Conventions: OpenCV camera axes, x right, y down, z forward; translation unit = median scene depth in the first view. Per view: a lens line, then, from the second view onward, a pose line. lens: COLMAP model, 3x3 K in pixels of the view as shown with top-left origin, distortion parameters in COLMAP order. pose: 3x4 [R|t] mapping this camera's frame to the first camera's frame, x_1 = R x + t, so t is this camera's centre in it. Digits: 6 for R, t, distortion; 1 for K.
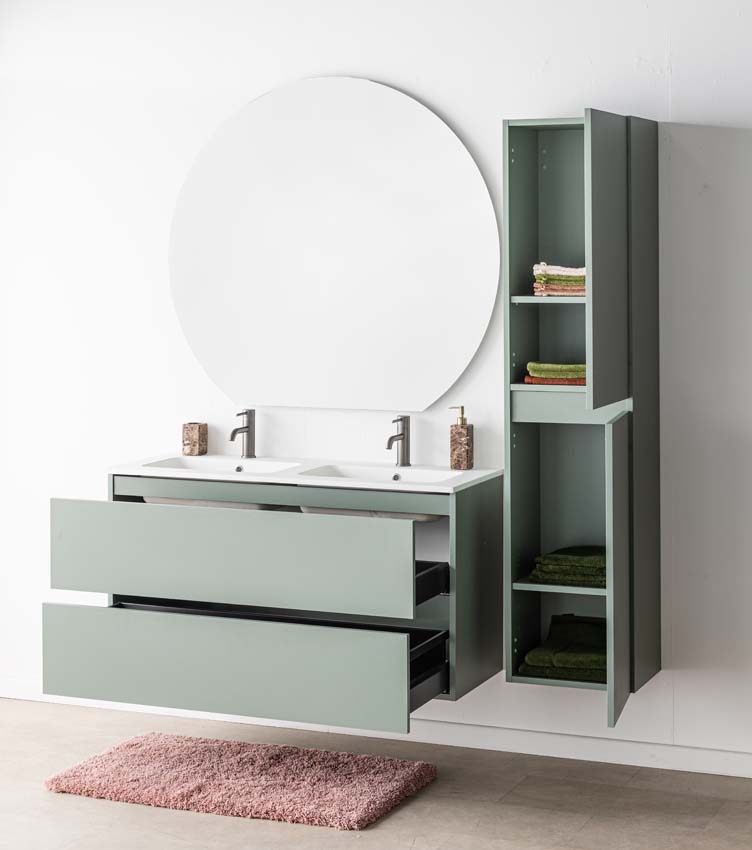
lens RADIAL K [[1920.7, 0, 376.0], [0, 1920.7, 425.0], [0, 0, 1]] dist [-0.027475, 0.582036]
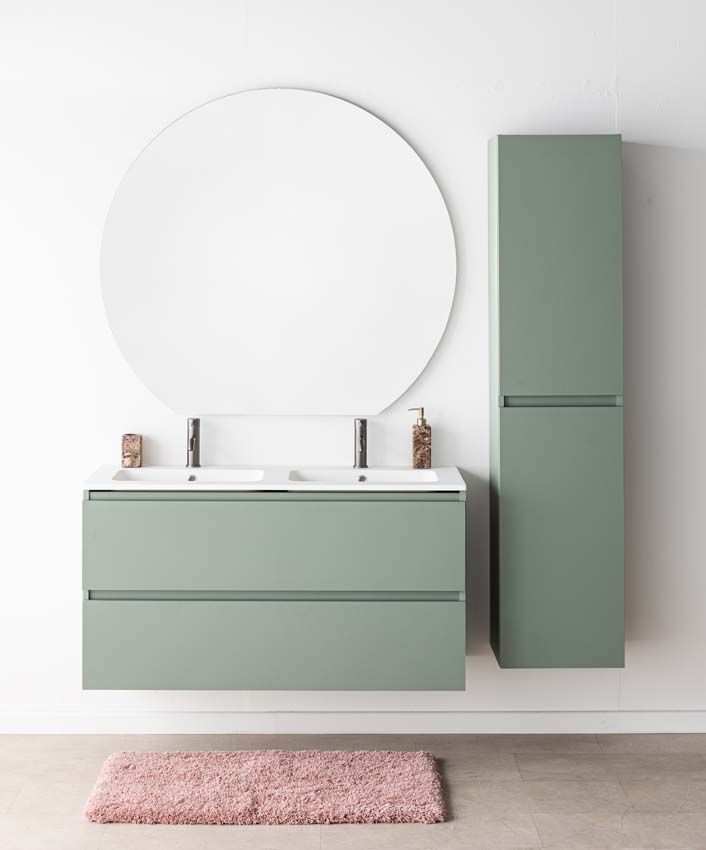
lens RADIAL K [[1816.0, 0, 353.0], [0, 1816.0, 425.0], [0, 0, 1]] dist [0.044152, -0.219951]
pose [[0.919876, -0.039469, 0.390219, -0.377012], [0.036282, 0.999221, 0.015539, -0.017230], [-0.390528, -0.000136, 0.920591, 0.104324]]
